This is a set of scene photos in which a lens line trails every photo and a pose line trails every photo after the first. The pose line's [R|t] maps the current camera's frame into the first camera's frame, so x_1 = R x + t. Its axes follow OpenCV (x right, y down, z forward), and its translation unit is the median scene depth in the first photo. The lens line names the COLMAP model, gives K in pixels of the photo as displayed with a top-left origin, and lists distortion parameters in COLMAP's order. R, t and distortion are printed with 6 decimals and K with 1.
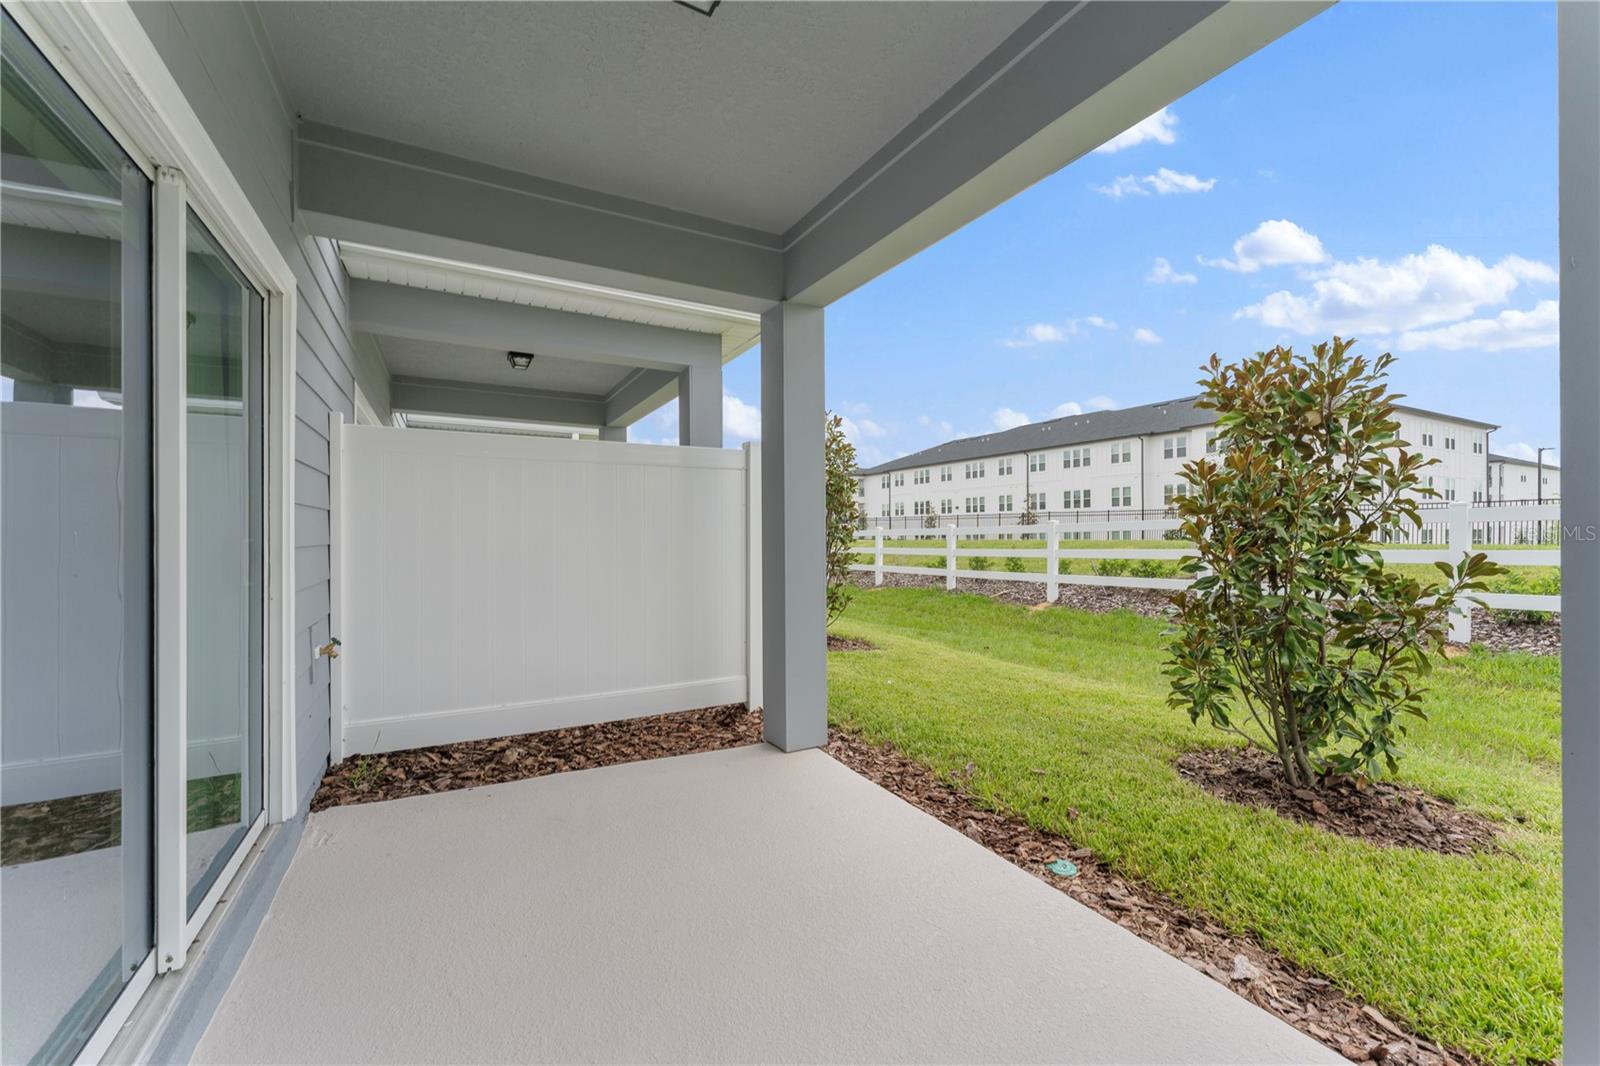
lens RADIAL K [[640.5, 0, 792.1], [0, 640.5, 530.6], [0, 0, 1]] dist [0.000529, 0.000070]
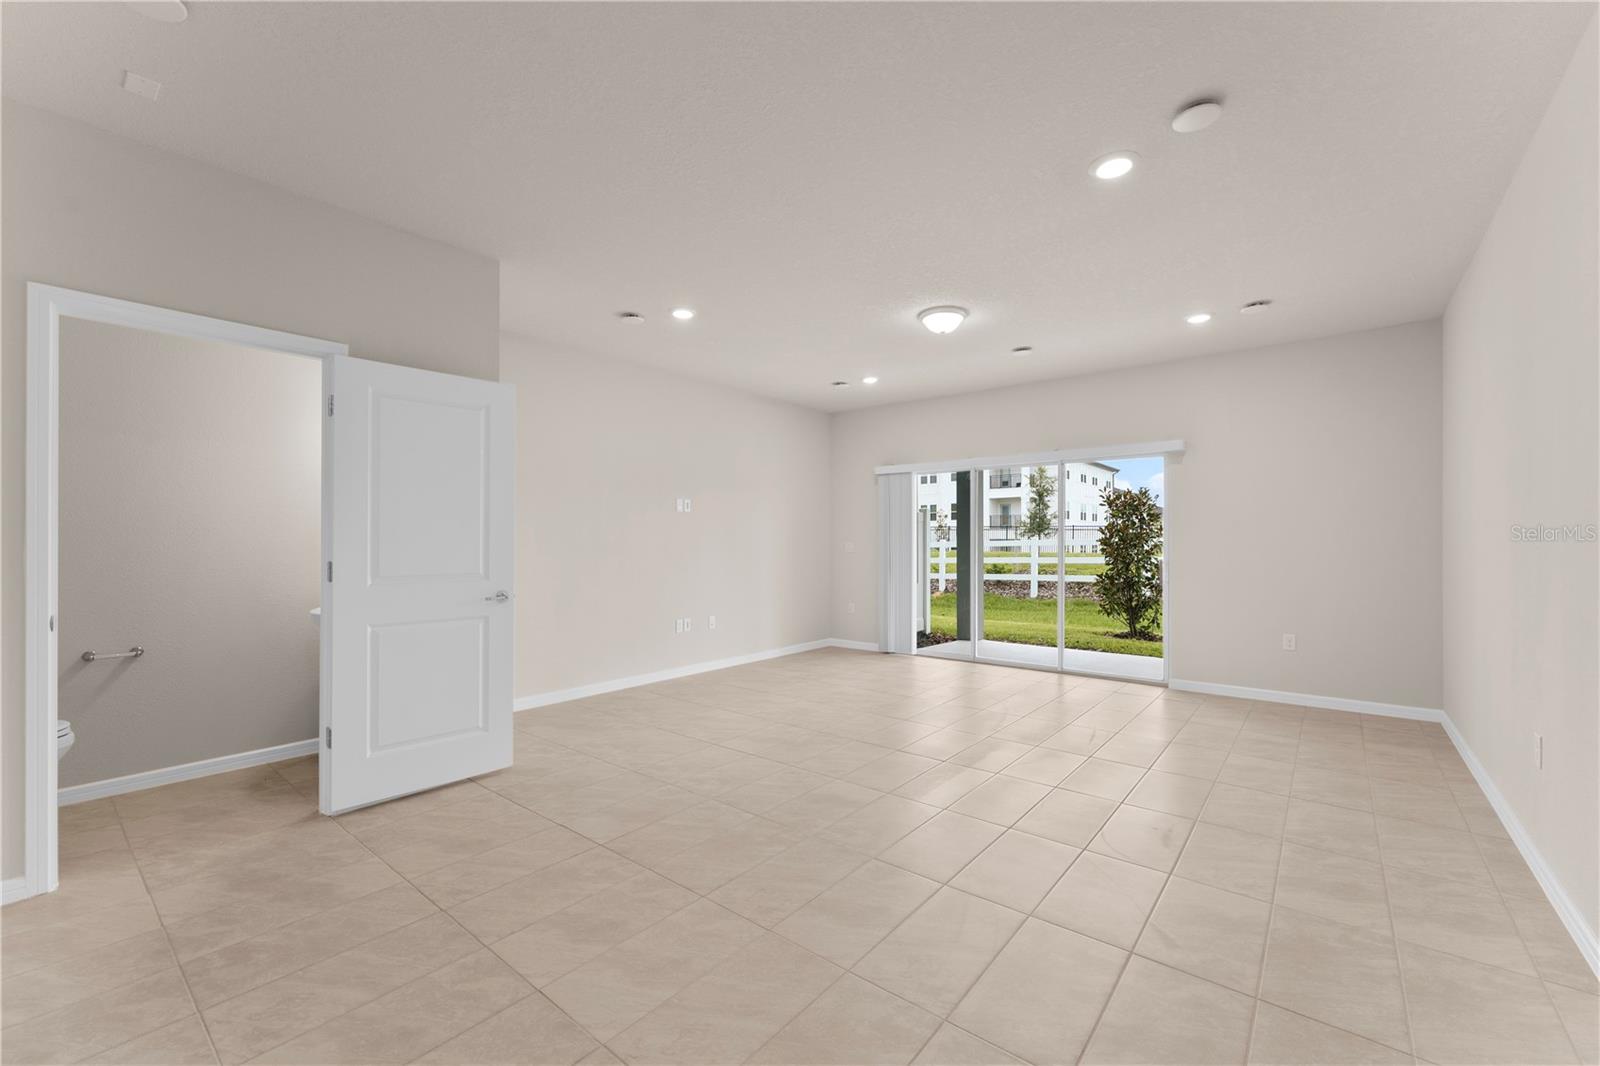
lens RADIAL K [[651.0, 0, 805.2], [0, 651.0, 549.4], [0, 0, 1]] dist [0.001782, 0.000213]
pose [[0.921046, -0.003667, 0.389436, -1.767831], [-0.002452, 0.999881, 0.015215, -0.051216], [-0.389445, -0.014969, 0.920928, -1.171524]]
